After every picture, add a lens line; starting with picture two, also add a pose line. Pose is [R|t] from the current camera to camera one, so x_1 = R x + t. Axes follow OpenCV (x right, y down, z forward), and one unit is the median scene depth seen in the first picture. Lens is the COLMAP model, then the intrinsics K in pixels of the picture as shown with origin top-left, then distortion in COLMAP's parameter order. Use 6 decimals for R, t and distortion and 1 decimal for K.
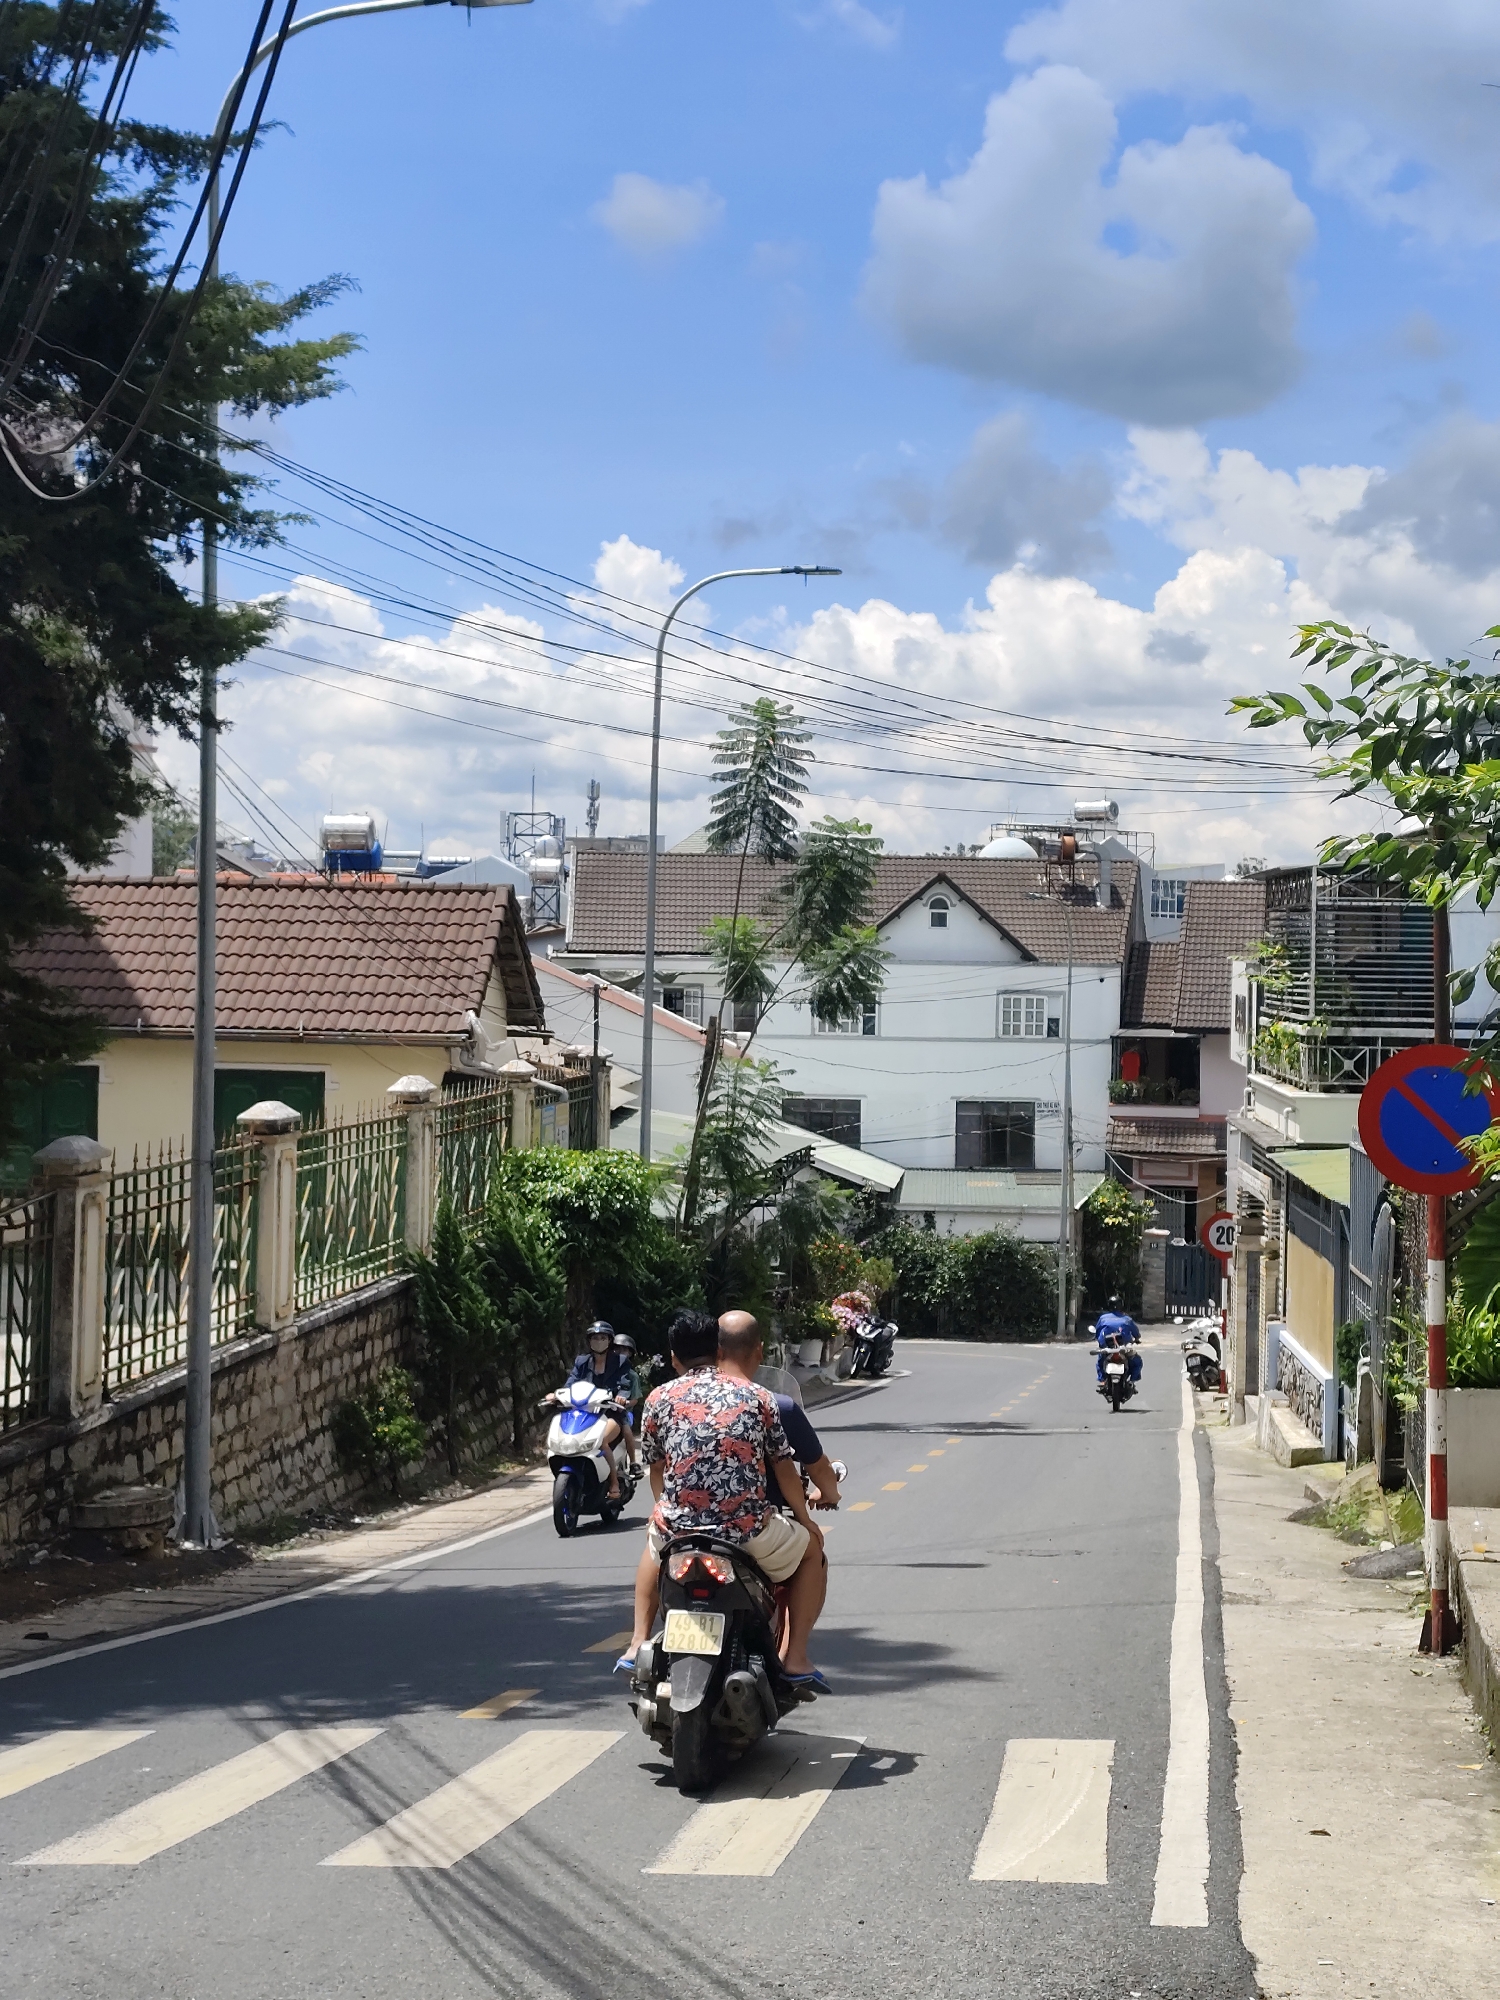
lens RADIAL K [[3348.6, 0, 750.0], [0, 3348.6, 1000.0], [0, 0, 1]] dist [0.007816, -0.011789]
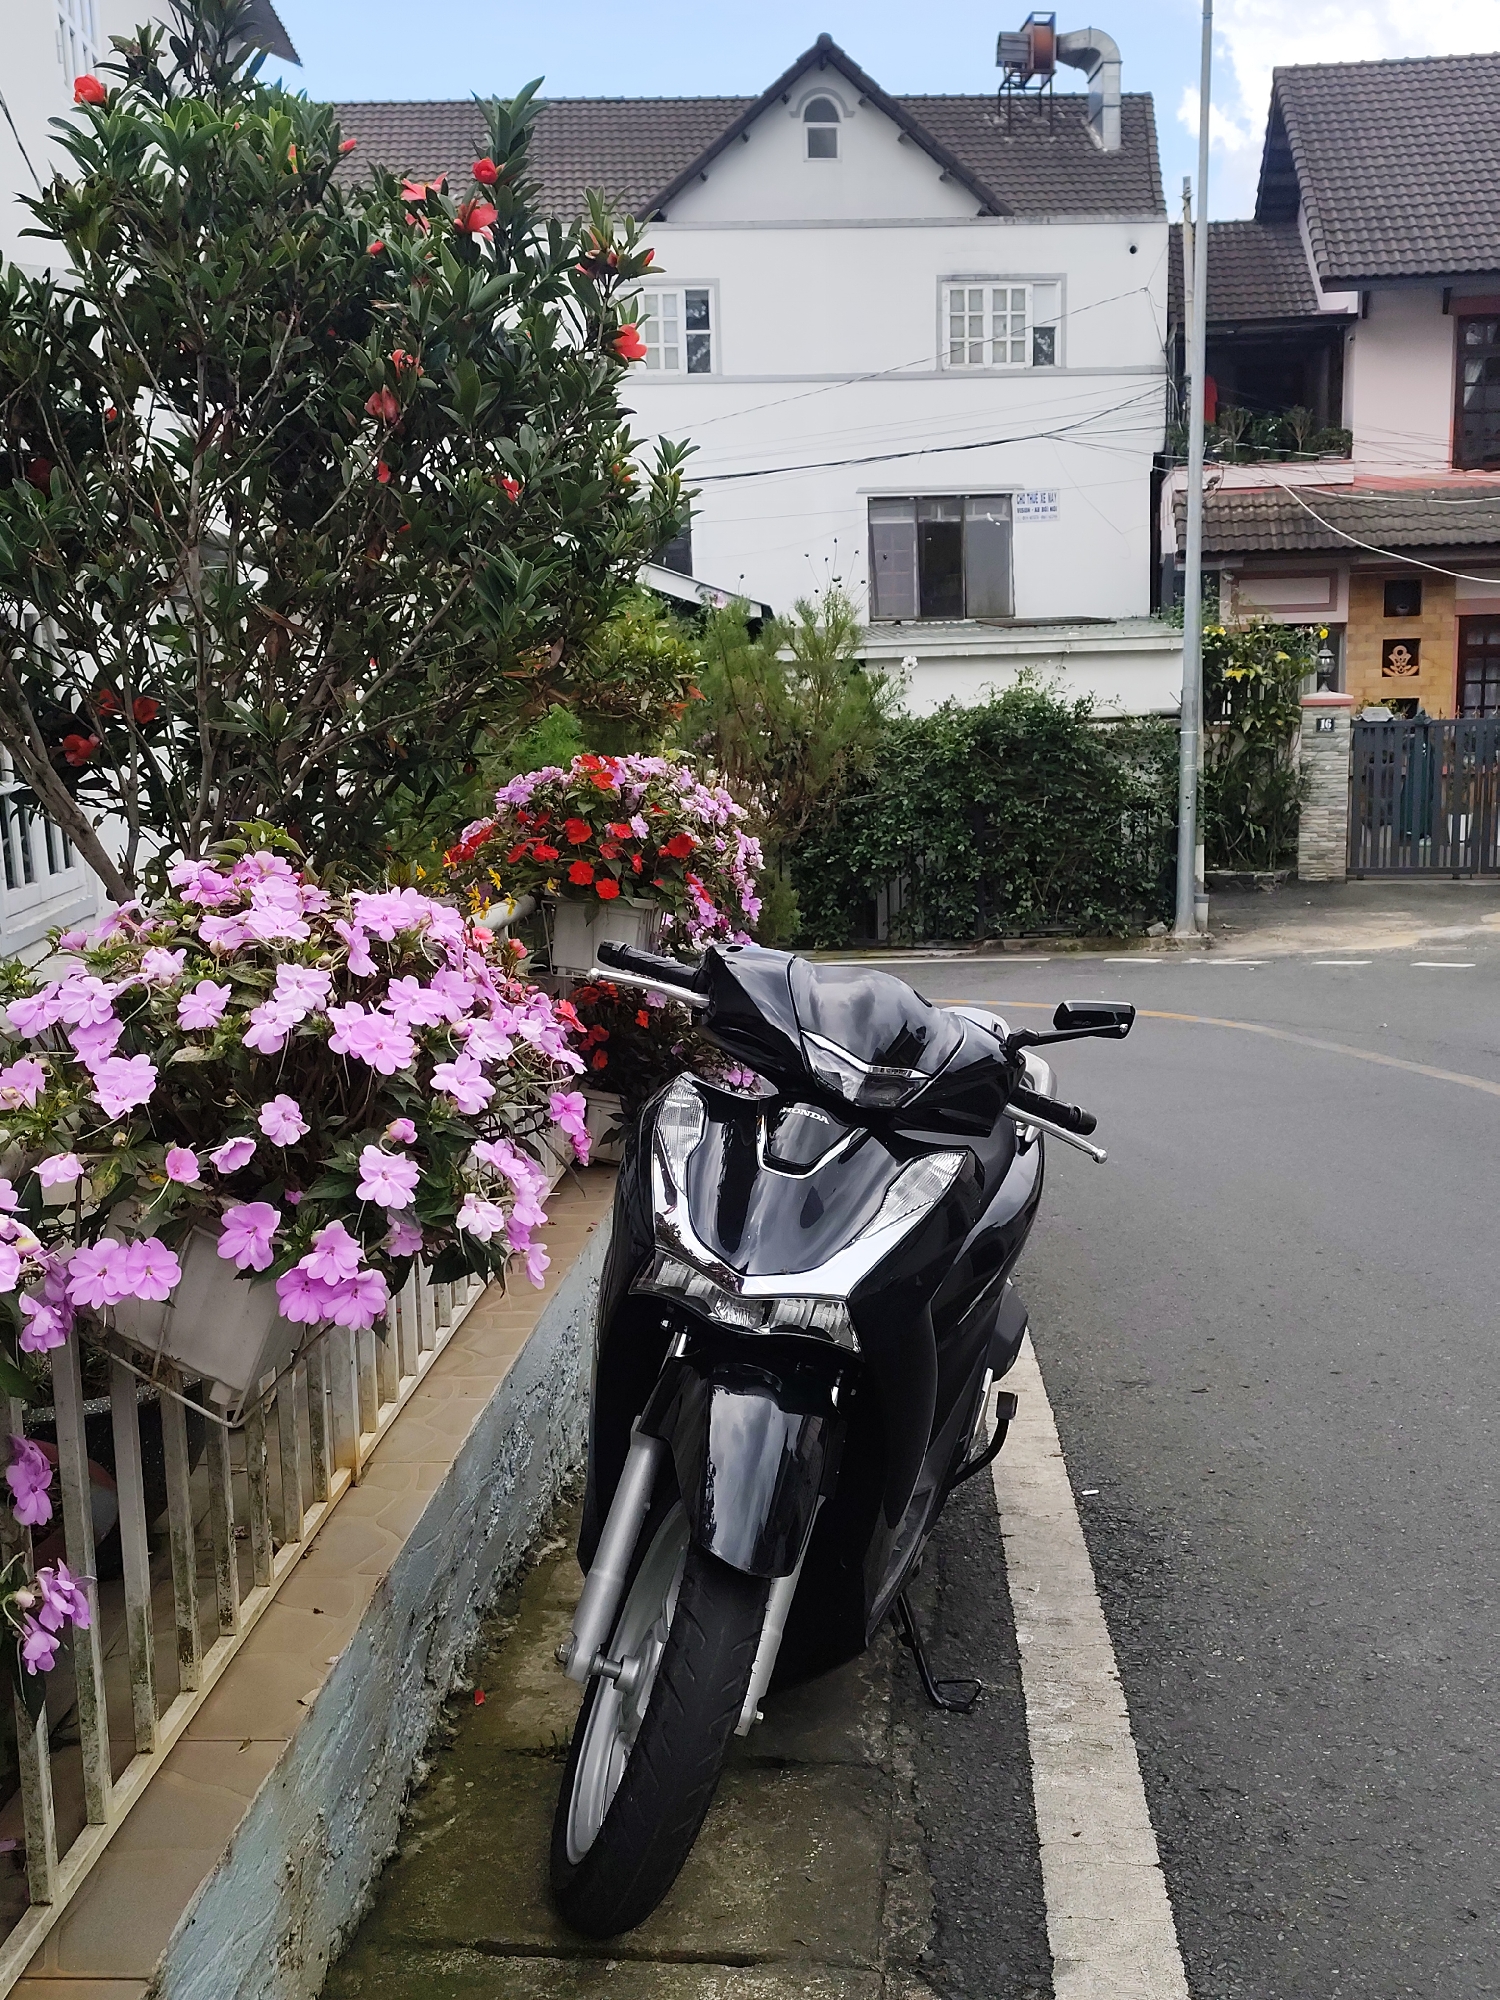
lens RADIAL K [[1871.3, 0, 750.0], [0, 1871.3, 1000.0], [0, 0, 1]] dist [0.014184, 0.008515]
pose [[0.997373, -0.052746, 0.049639, 0.024273], [0.044779, 0.987703, 0.149793, 0.065772], [-0.056930, -0.147177, 0.987470, 0.710806]]
